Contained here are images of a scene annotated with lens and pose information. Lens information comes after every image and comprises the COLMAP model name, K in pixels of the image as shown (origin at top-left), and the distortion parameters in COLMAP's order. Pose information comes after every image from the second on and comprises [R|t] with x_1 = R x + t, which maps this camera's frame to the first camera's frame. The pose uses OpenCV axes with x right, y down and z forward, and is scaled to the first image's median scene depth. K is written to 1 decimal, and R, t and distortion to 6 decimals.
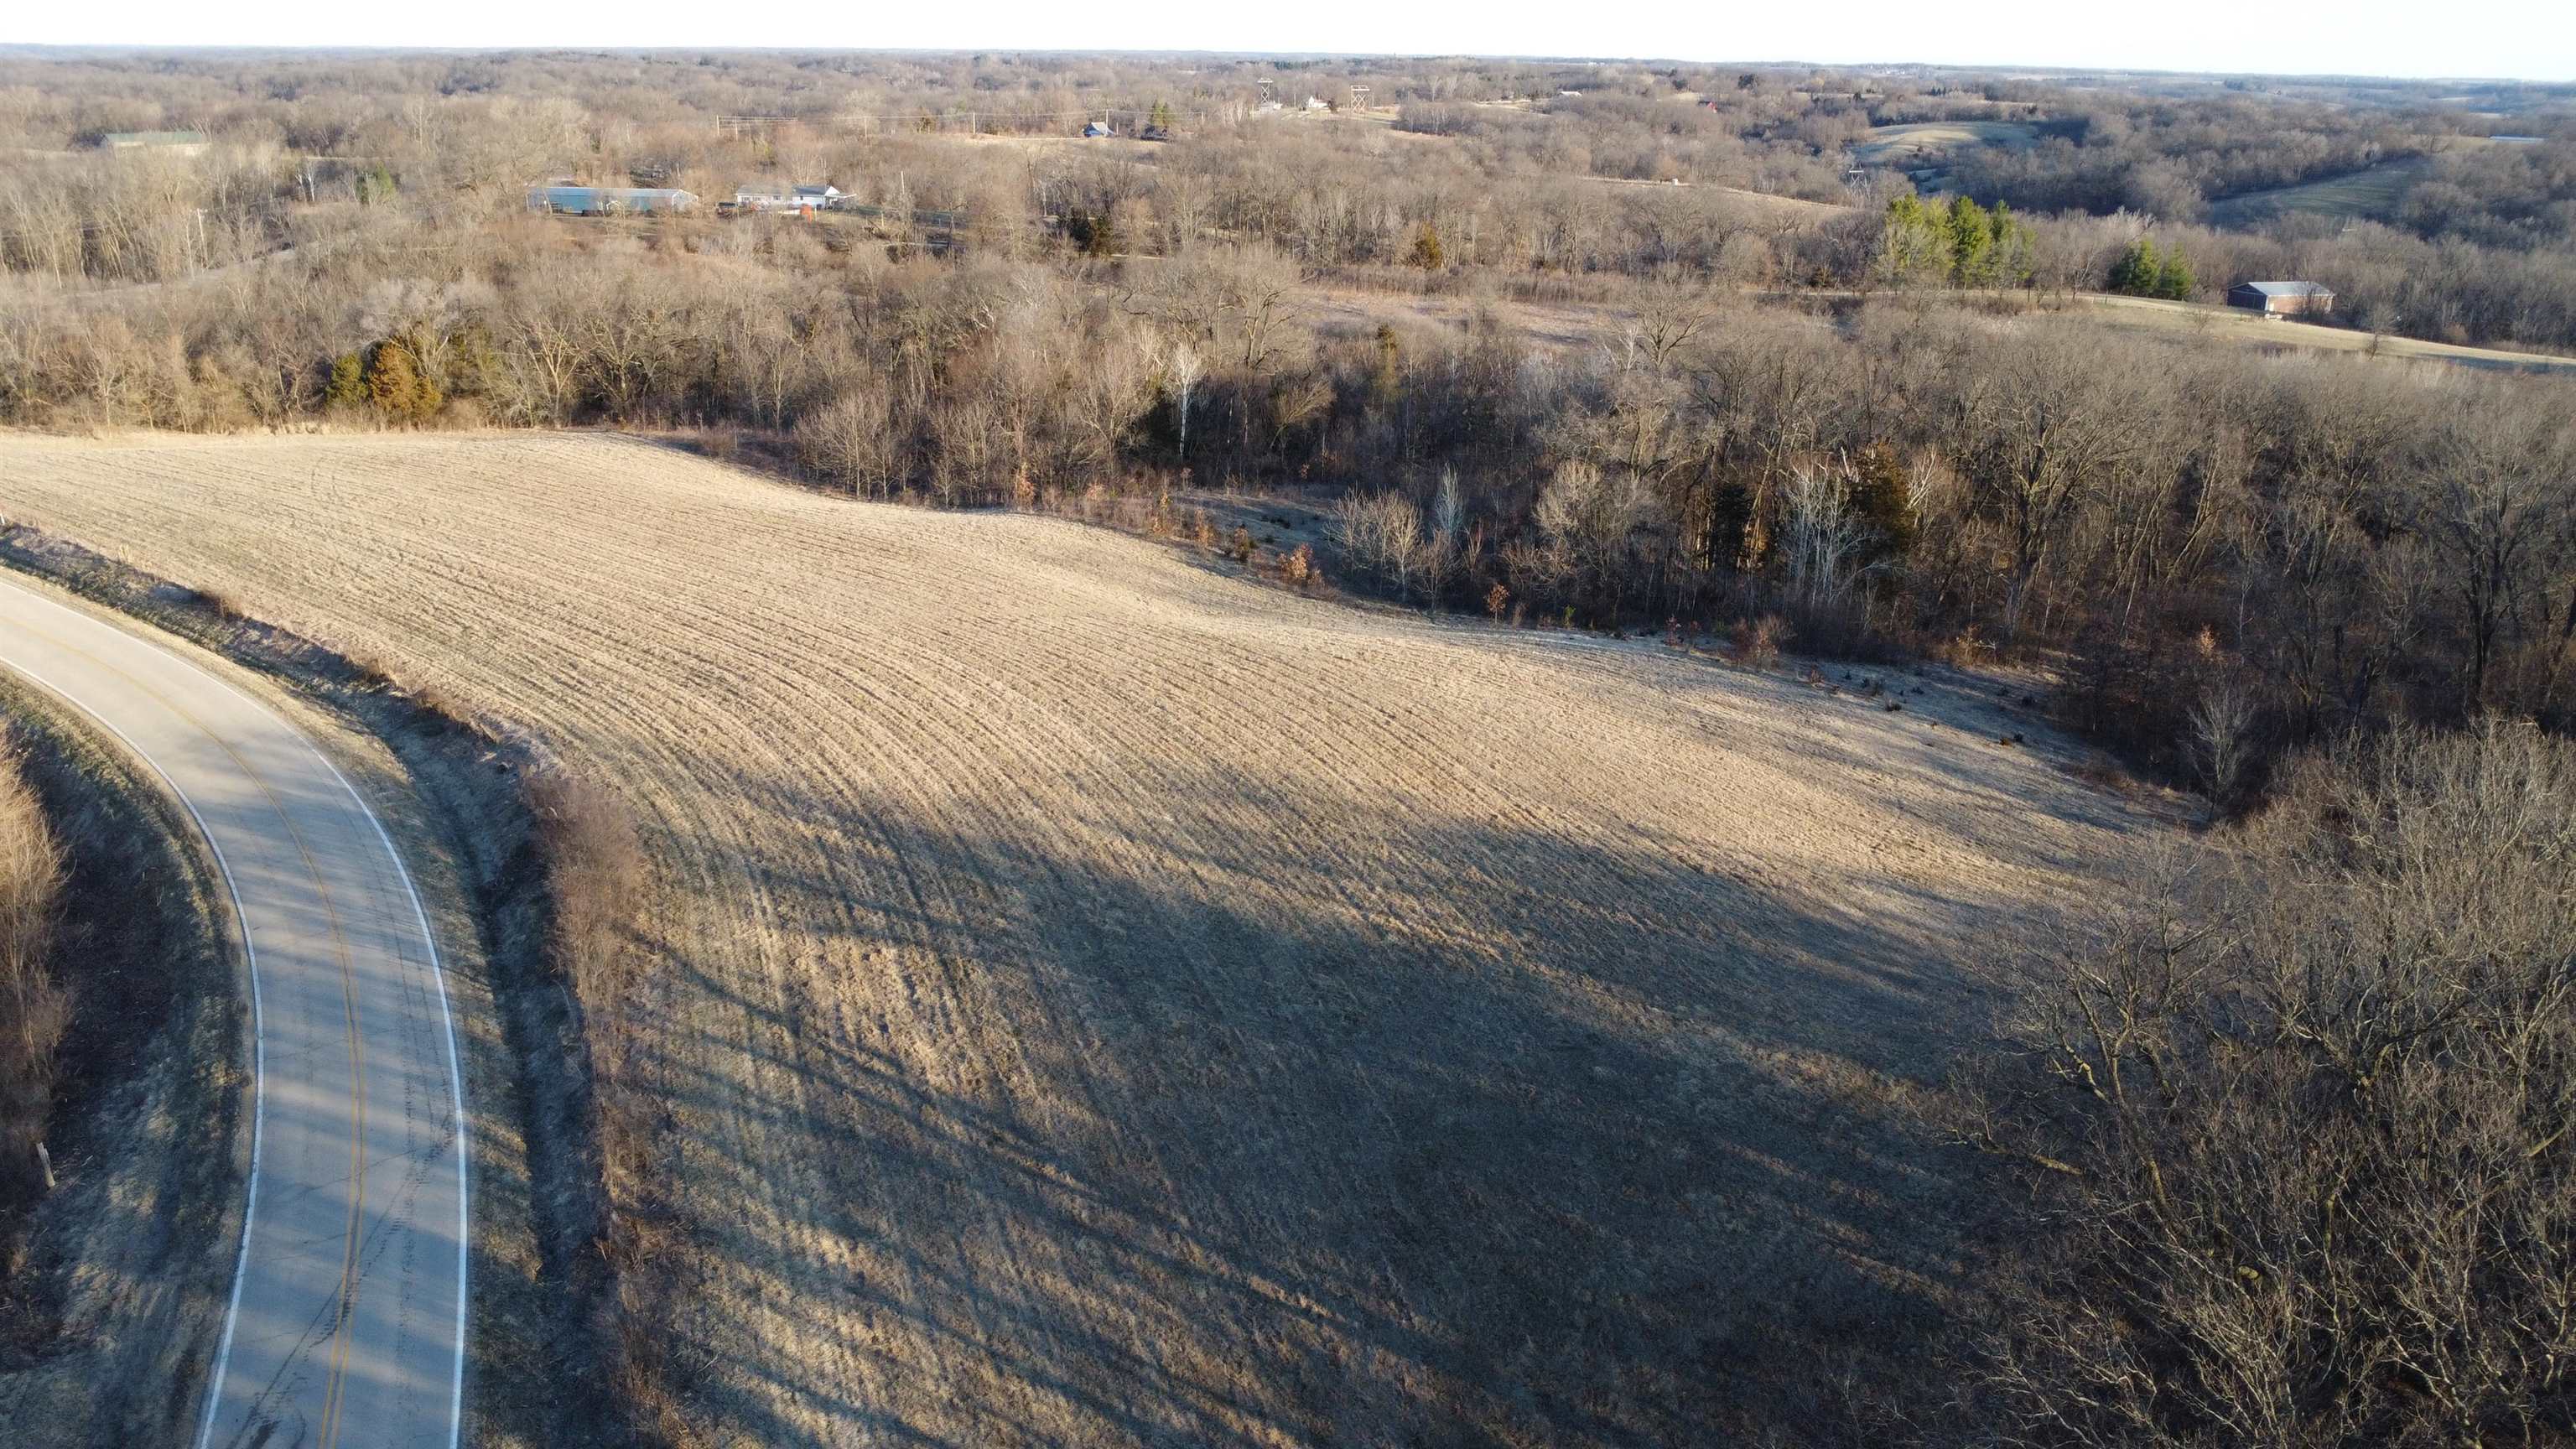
lens RADIAL K [[1866.9, 0, 1276.3], [0, 1866.9, 726.0], [0, 0, 1]] dist [-0.025385, -0.014578]
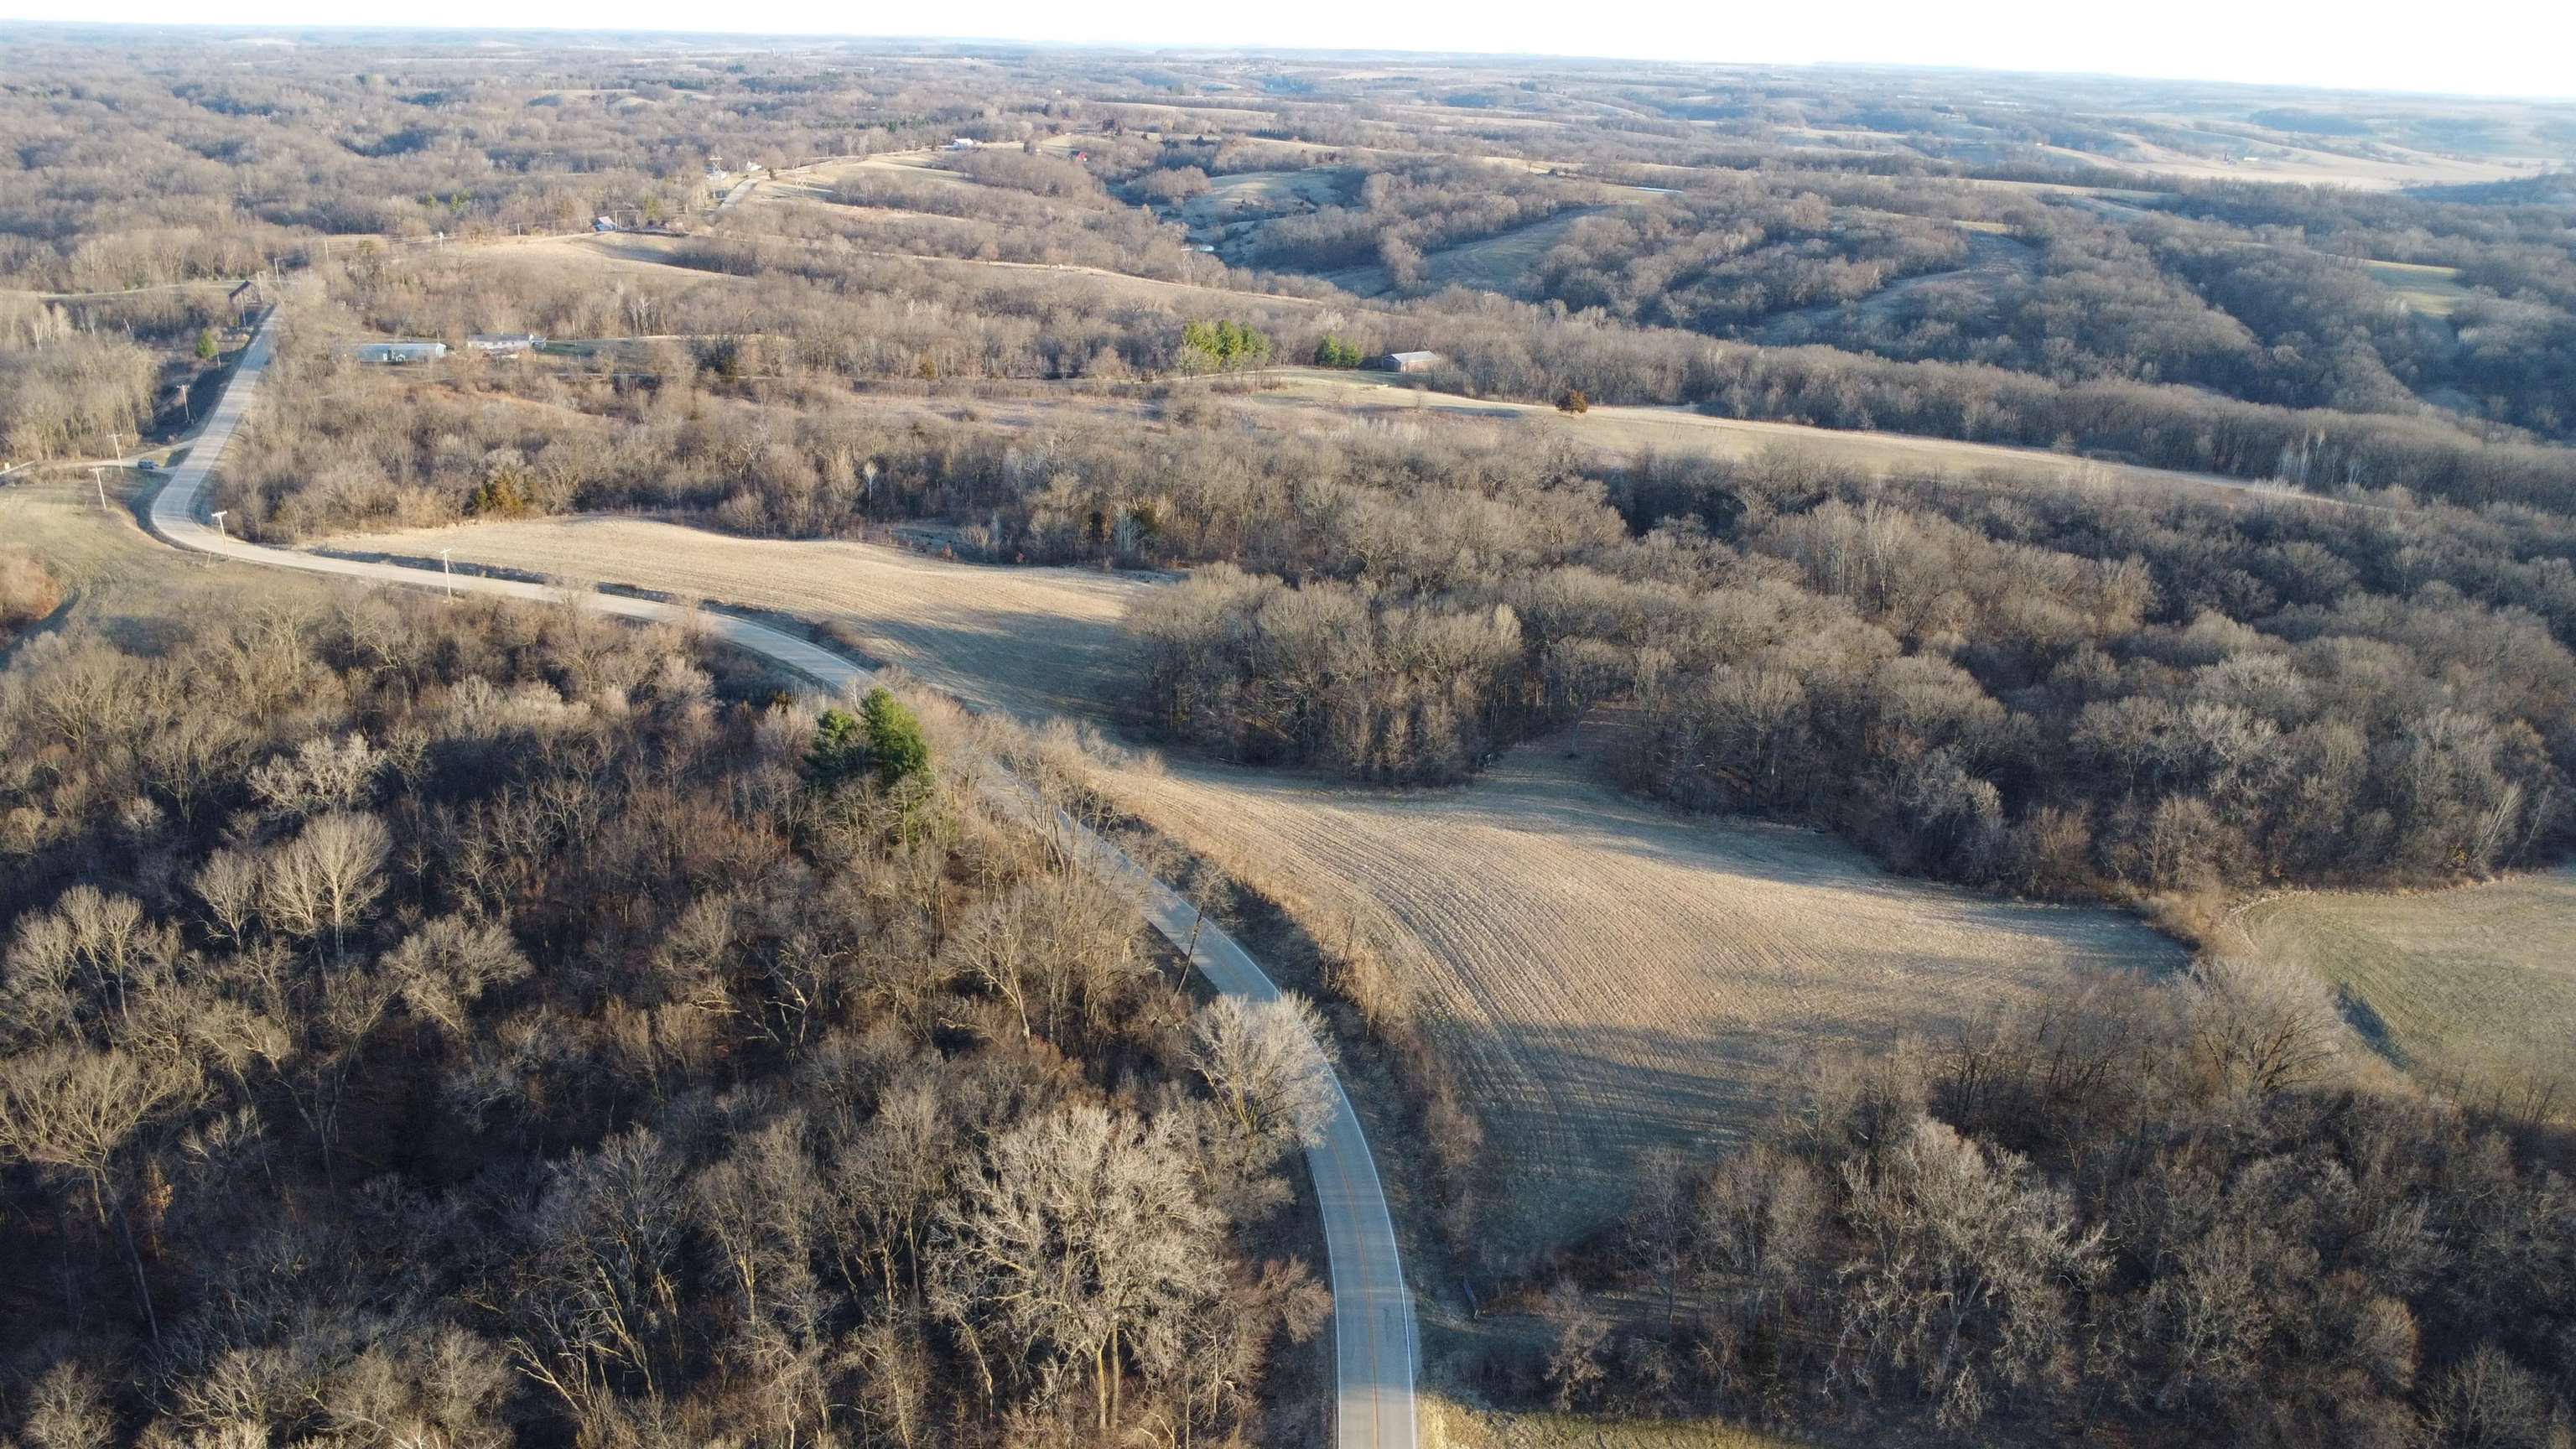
lens RADIAL K [[1866.9, 0, 1281.1], [0, 1866.9, 716.0], [0, 0, 1]] dist [-0.025385, -0.014578]
pose [[0.949622, -0.095790, 0.298401, -0.277746], [0.093451, 0.995378, 0.022131, 0.108552], [-0.299142, 0.006870, 0.954184, -1.366698]]
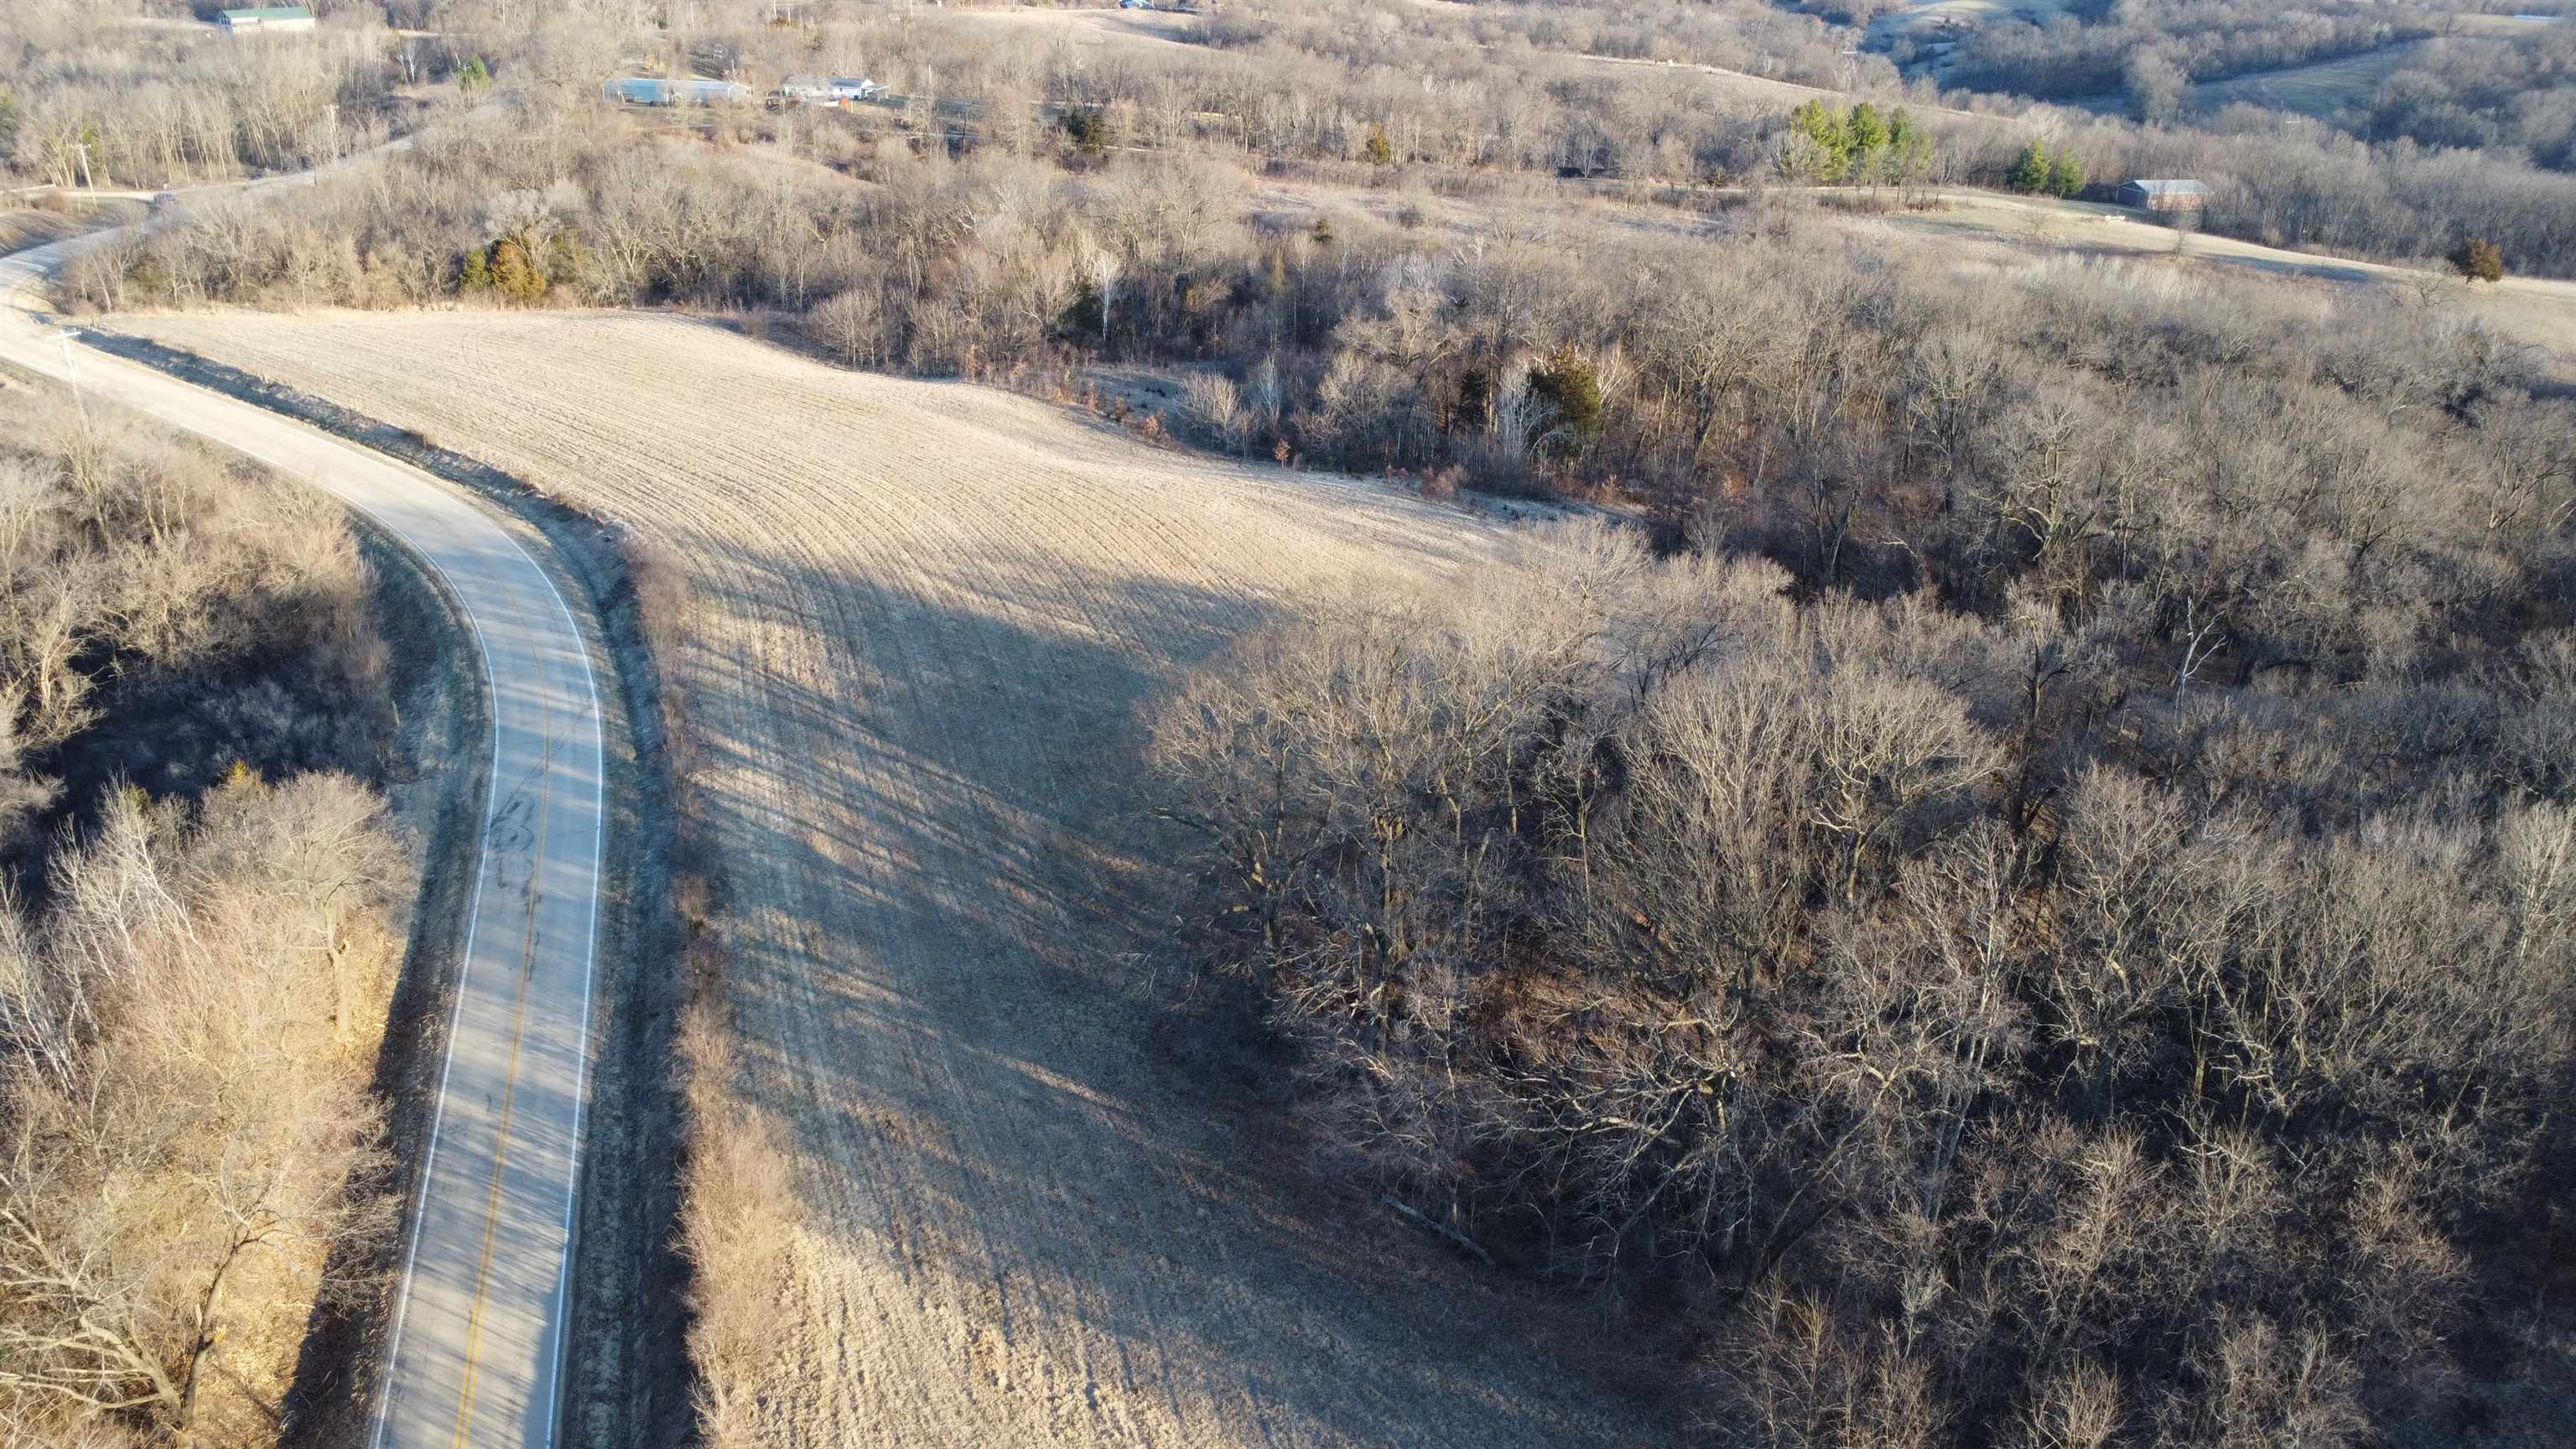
lens RADIAL K [[1866.9, 0, 1276.6], [0, 1866.9, 720.5], [0, 0, 1]] dist [-0.025385, -0.014578]
pose [[0.999219, 0.022967, -0.032160, 0.115425], [-0.020499, 0.996968, 0.075065, 0.021833], [0.033787, -0.074347, 0.996660, -0.313066]]
